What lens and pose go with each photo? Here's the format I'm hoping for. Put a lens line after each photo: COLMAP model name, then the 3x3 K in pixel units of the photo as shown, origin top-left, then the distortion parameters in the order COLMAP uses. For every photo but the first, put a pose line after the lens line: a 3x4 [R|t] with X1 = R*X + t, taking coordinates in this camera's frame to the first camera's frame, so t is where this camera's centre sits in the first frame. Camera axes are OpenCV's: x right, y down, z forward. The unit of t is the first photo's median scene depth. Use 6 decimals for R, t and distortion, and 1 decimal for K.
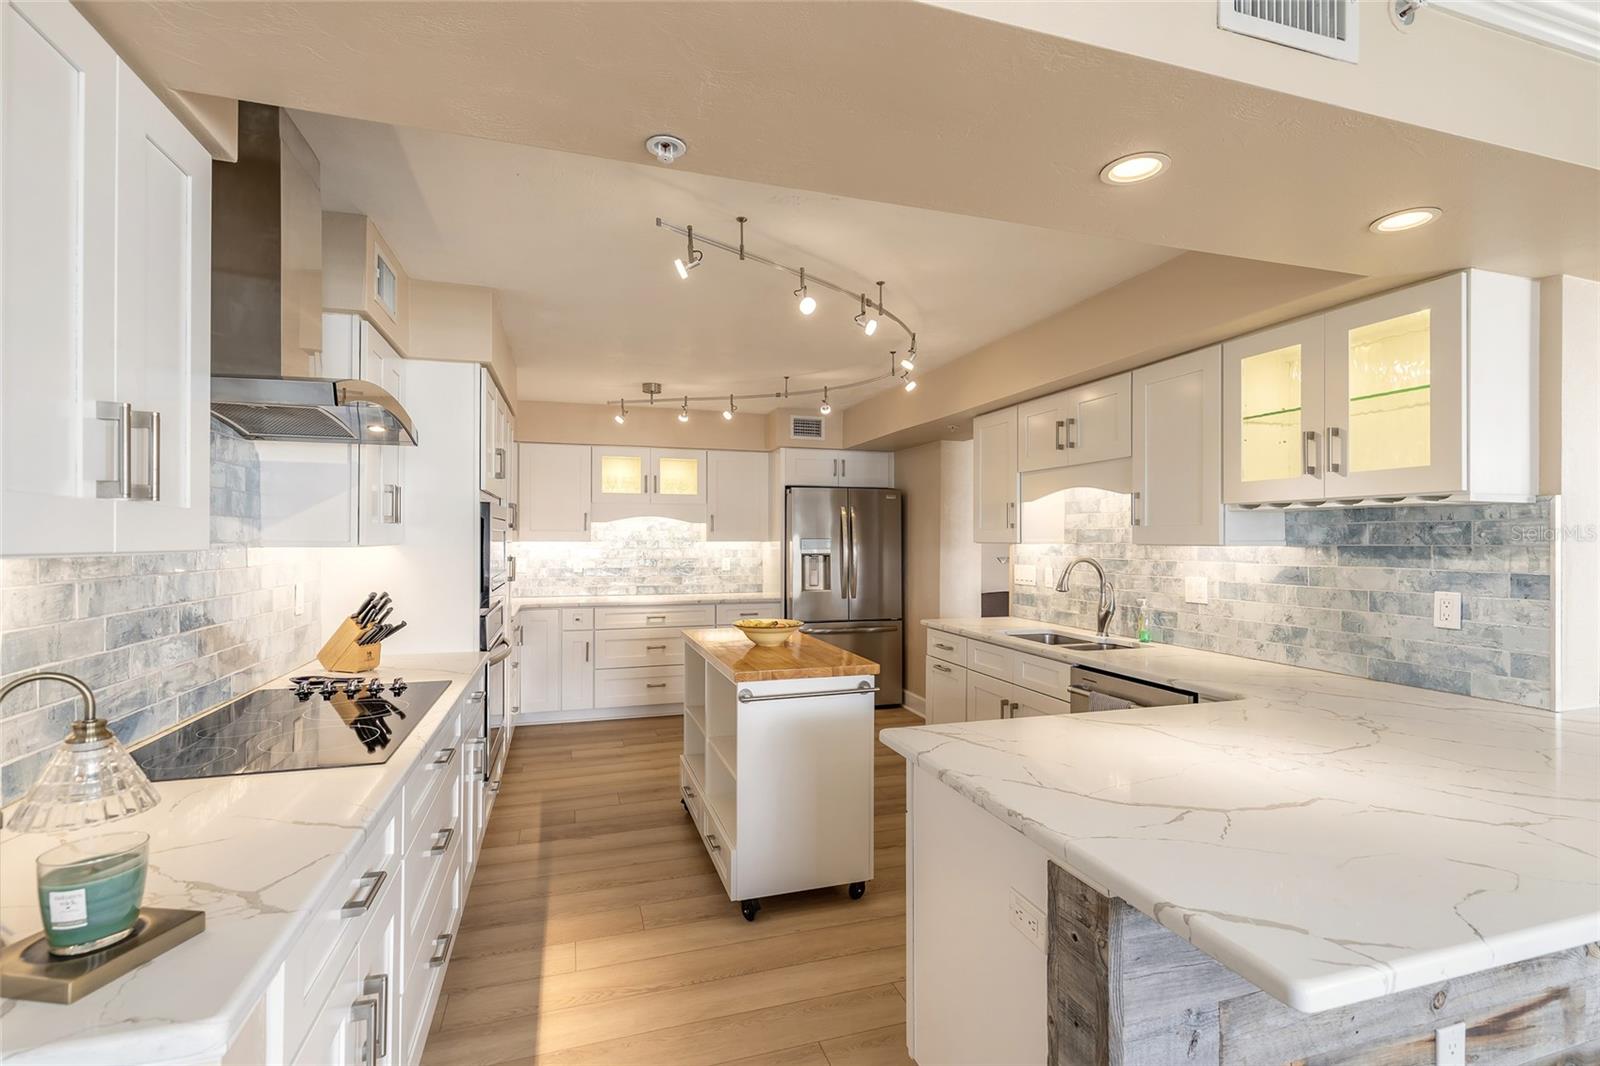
lens RADIAL K [[721.8, 0, 799.5], [0, 721.8, 537.0], [0, 0, 1]] dist [0.001233, -0.000290]
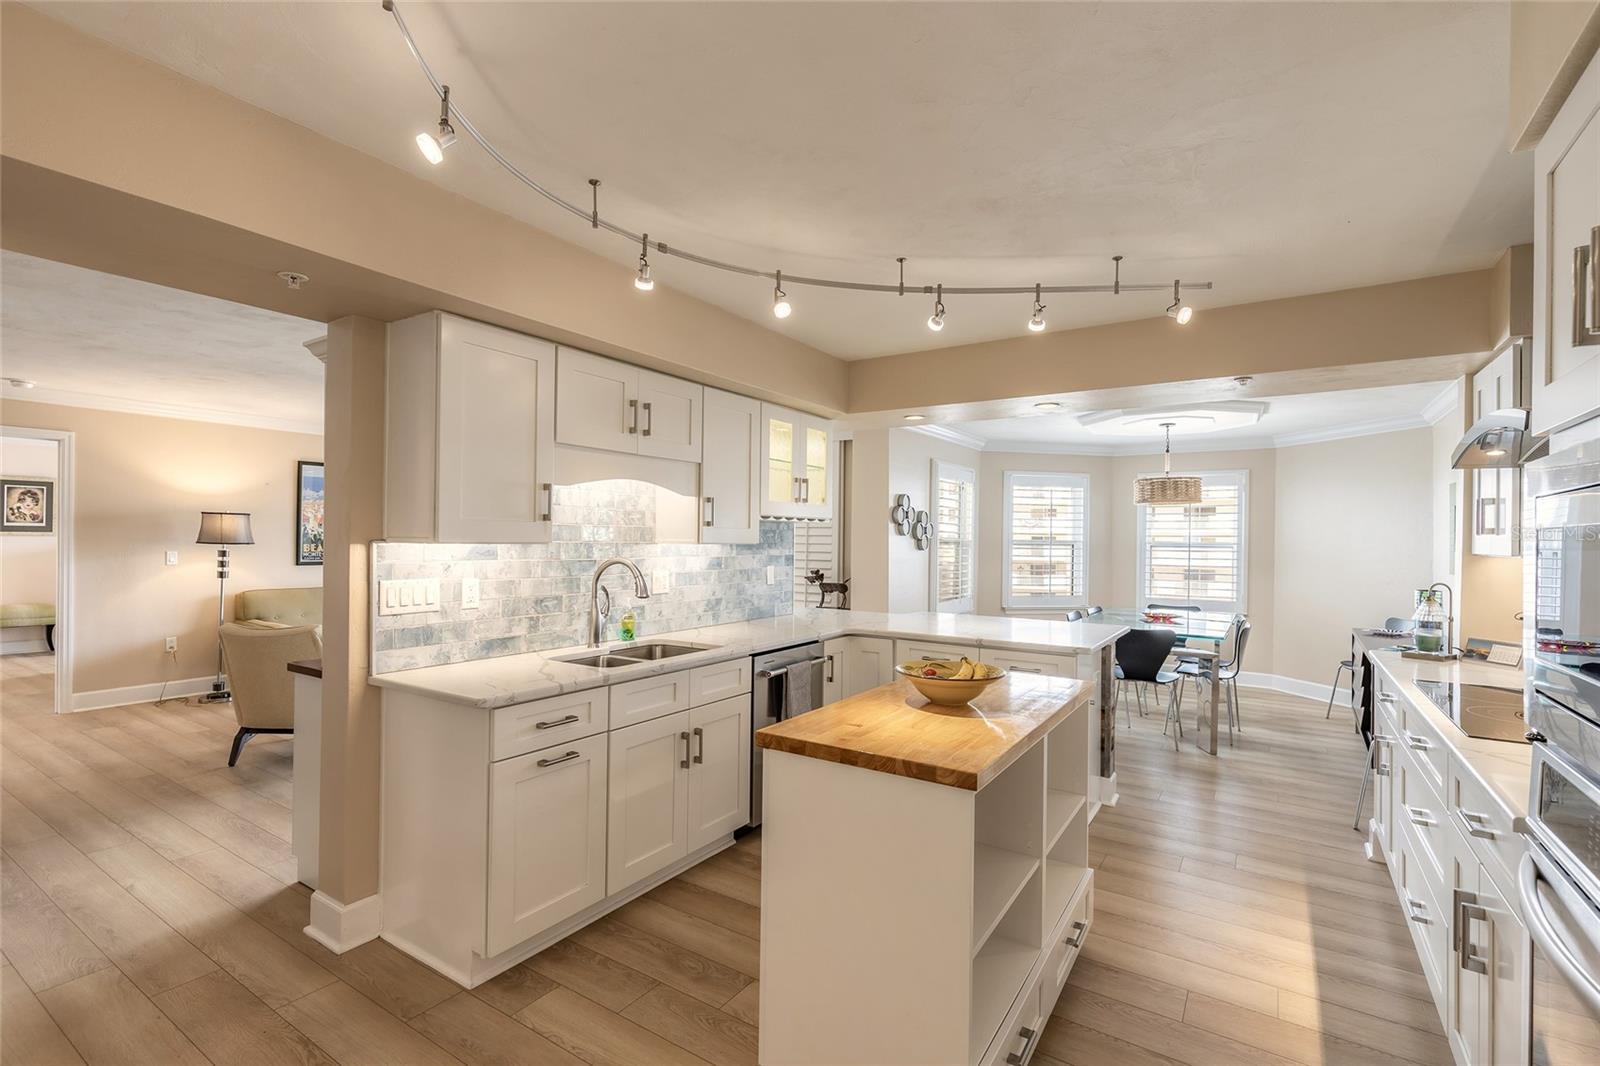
lens RADIAL K [[721.8, 0, 799.5], [0, 721.8, 537.0], [0, 0, 1]] dist [0.001233, -0.000290]
pose [[-0.630837, -0.005883, 0.775893, -0.556492], [-0.013426, 0.999904, -0.003334, 0.002837], [-0.775799, -0.012520, -0.630855, 1.803234]]
